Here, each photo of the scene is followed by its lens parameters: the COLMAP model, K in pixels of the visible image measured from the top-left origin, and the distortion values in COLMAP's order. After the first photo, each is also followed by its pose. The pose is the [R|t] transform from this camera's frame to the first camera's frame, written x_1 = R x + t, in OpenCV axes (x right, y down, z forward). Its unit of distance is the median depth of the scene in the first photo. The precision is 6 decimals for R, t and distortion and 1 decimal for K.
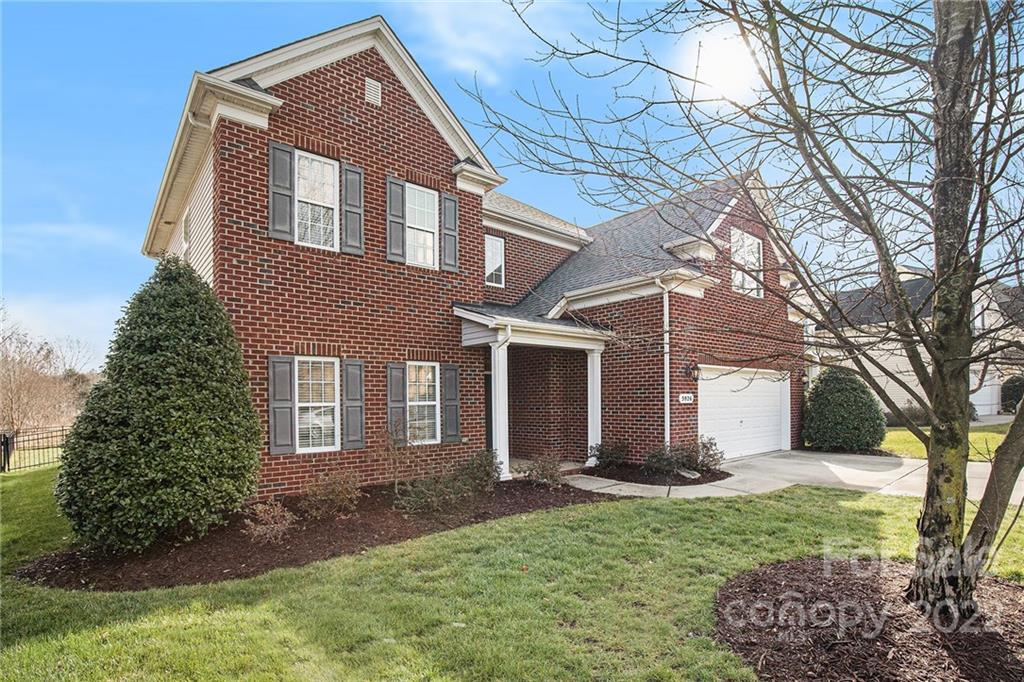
lens RADIAL K [[493.1, 0, 549.1], [0, 493.1, 388.3], [0, 0, 1]] dist [0.002005, 0.000207]
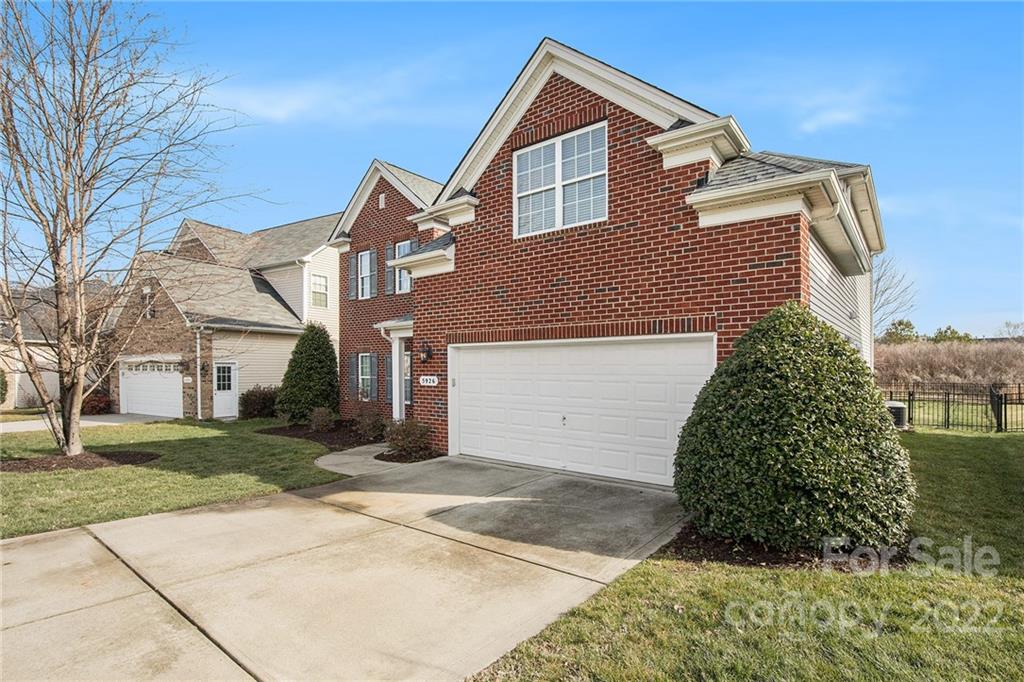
lens RADIAL K [[493.1, 0, 549.1], [0, 493.1, 388.3], [0, 0, 1]] dist [0.002005, 0.000207]
pose [[0.185096, 0.046314, -0.981629, 1.303046], [0.005427, 0.998825, 0.048149, -0.010421], [0.982706, -0.014239, 0.184627, 1.071147]]
